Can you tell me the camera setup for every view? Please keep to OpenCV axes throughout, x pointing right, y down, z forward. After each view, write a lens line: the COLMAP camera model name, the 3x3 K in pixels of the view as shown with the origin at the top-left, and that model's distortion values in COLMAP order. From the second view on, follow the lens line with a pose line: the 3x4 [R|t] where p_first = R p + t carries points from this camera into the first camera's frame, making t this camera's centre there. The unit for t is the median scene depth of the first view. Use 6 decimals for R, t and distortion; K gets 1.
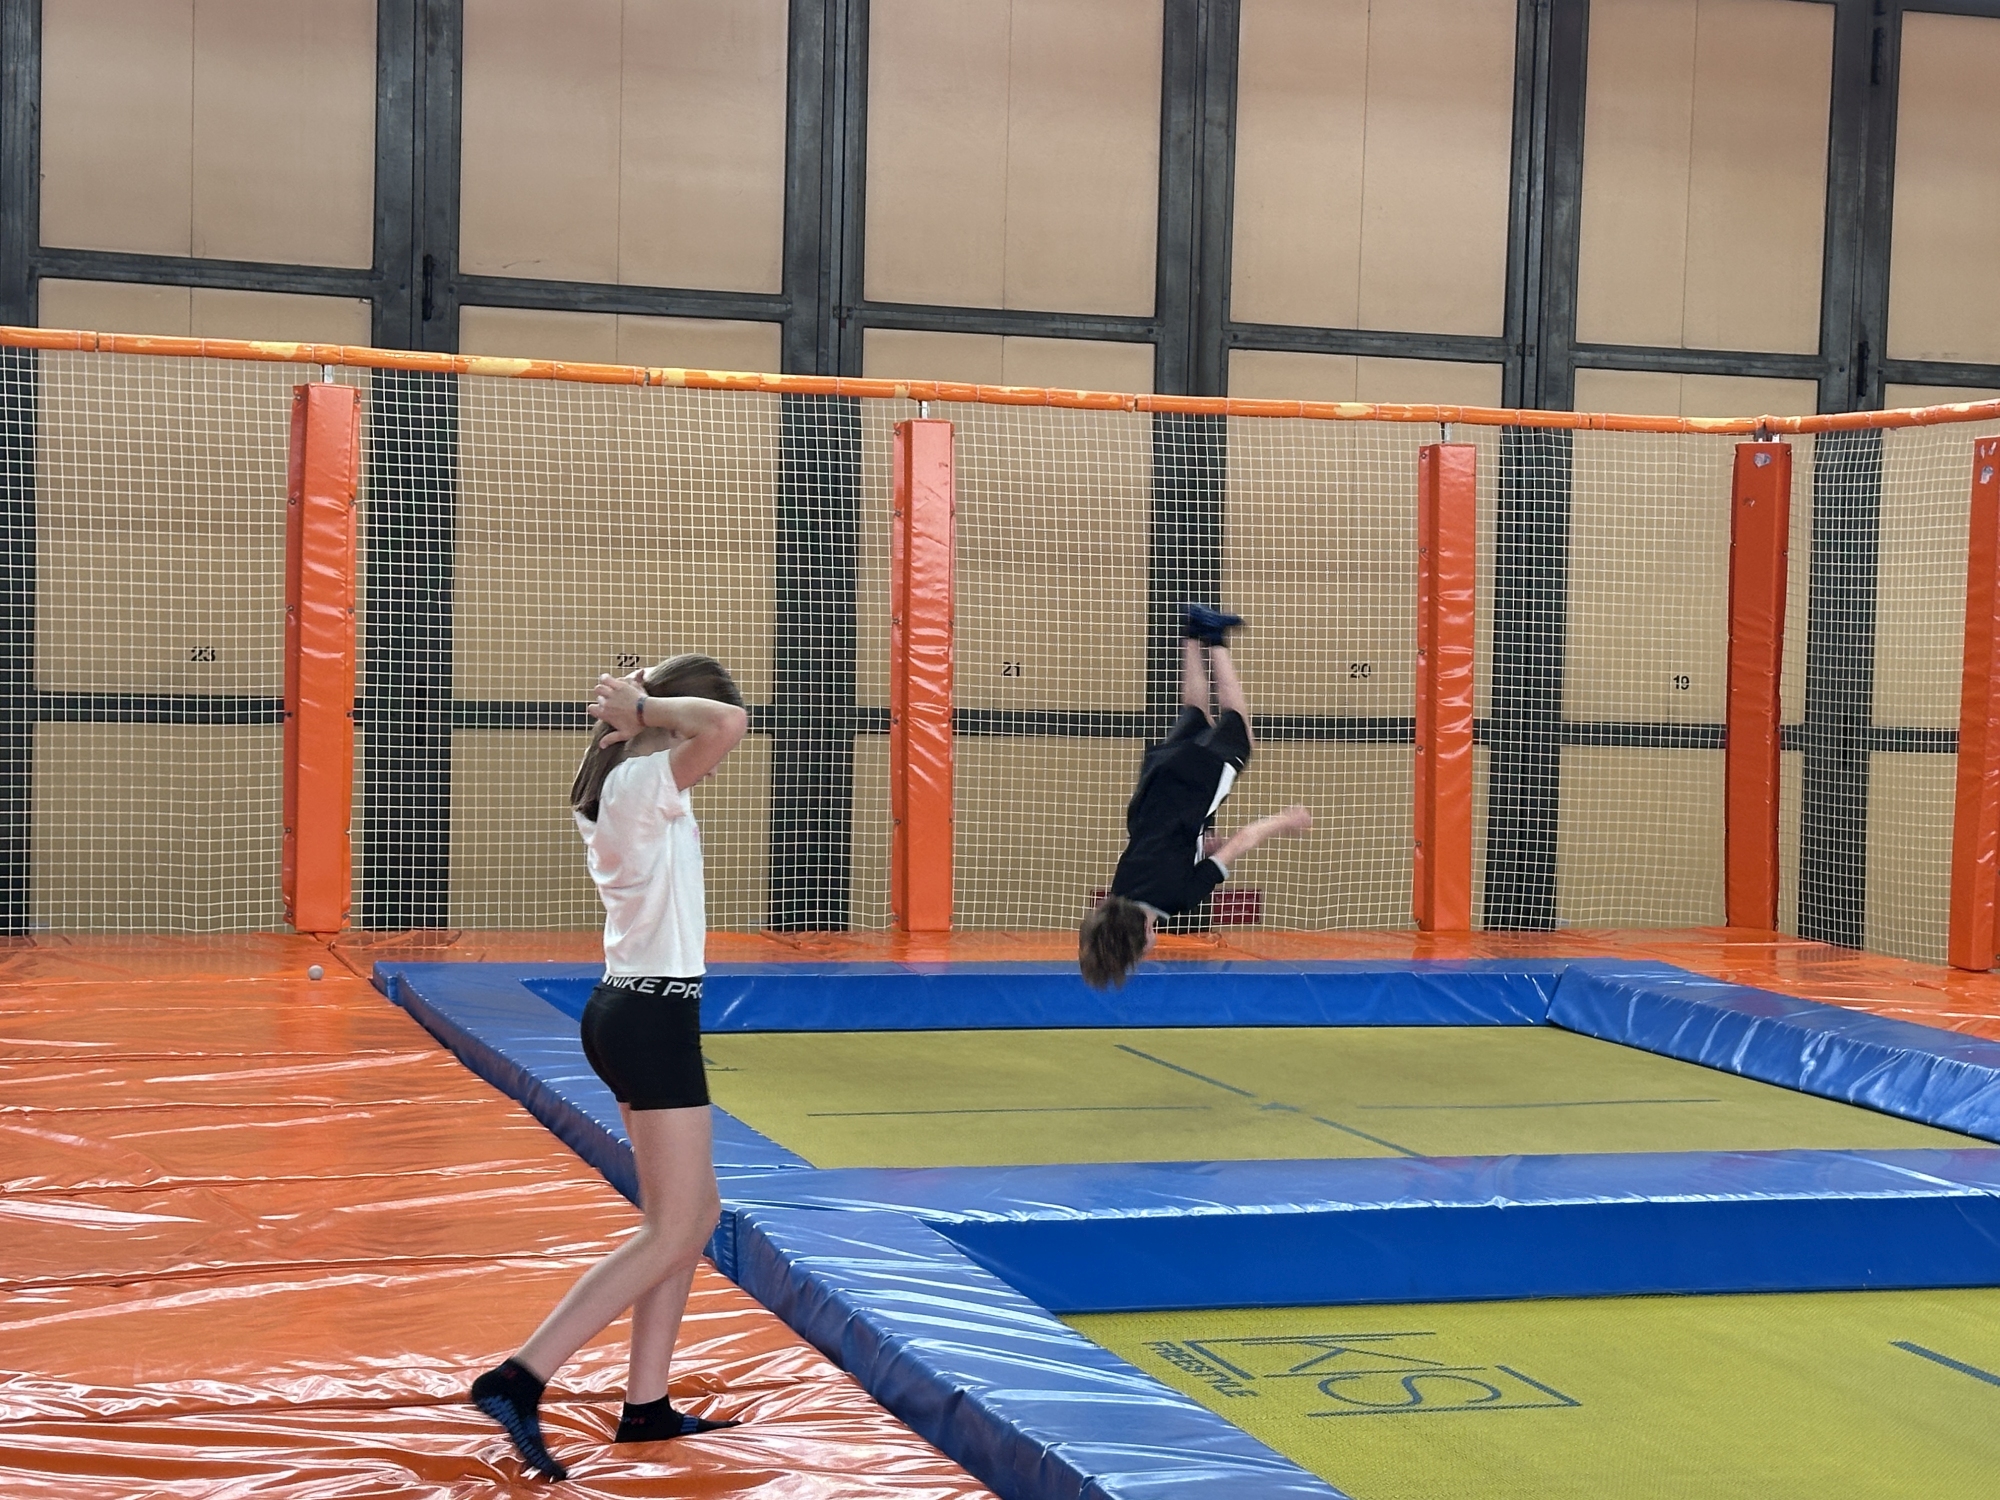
lens RADIAL K [[3398.0, 0, 1066.7], [0, 3398.0, 730.4], [0, 0, 1]] dist [0.220282, 0.000000]
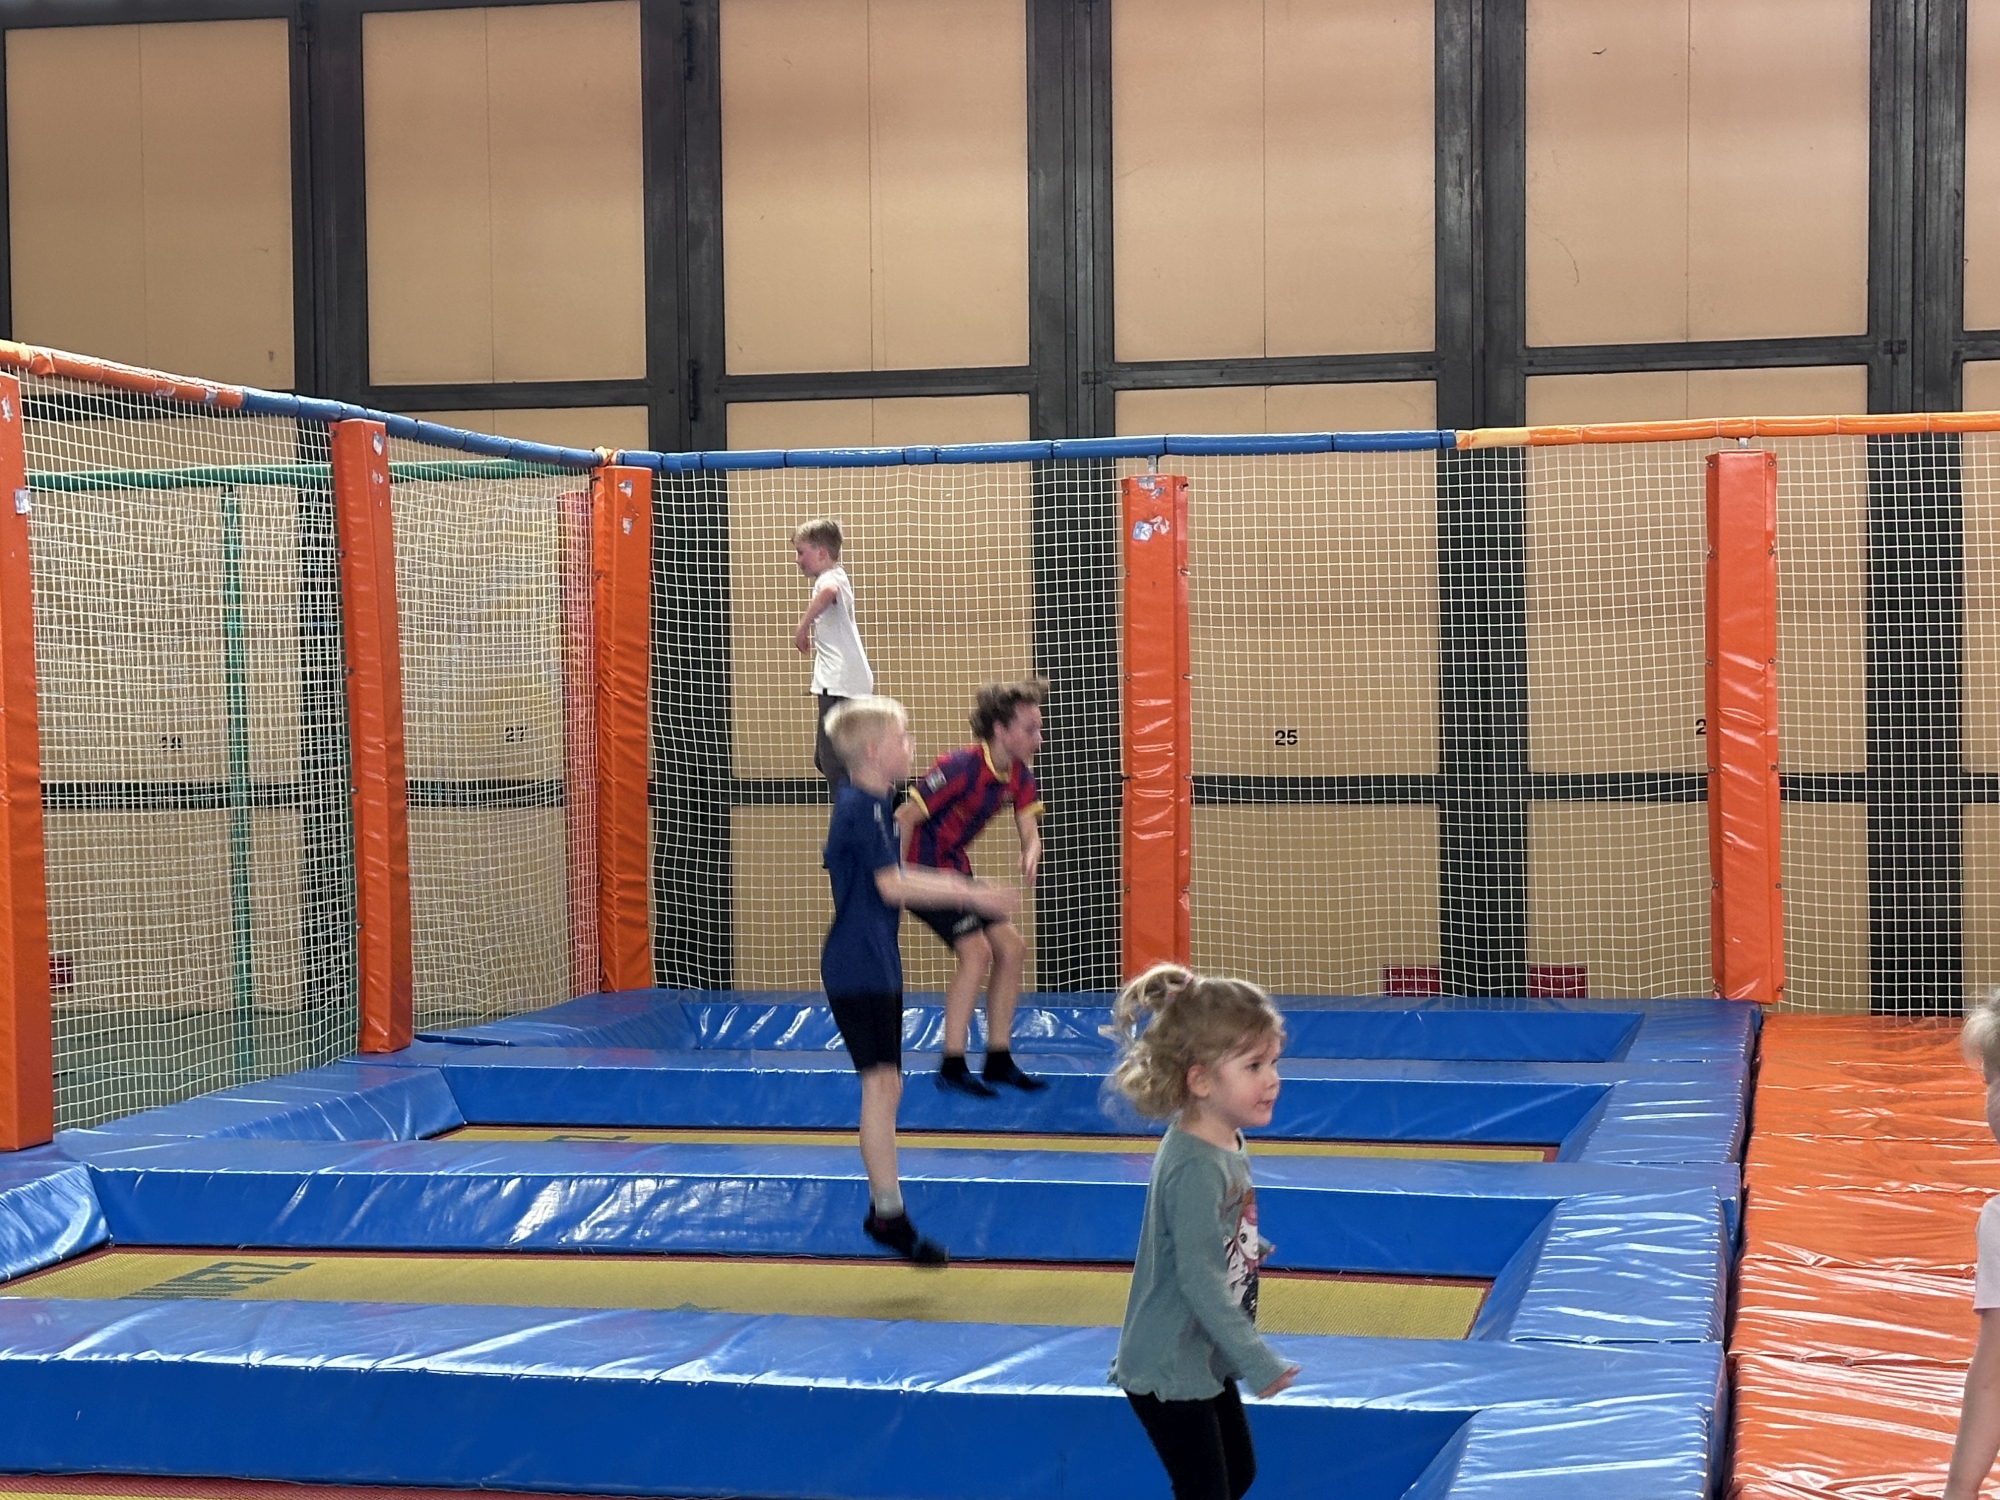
lens RADIAL K [[3398.0, 0, 996.8], [0, 3398.0, 779.3], [0, 0, 1]] dist [0.220282, 0.000000]
pose [[0.857167, -0.025357, -0.514413, 0.471797], [0.020535, 0.999676, -0.015058, 0.008960], [0.514628, 0.002344, 0.857410, 0.161490]]
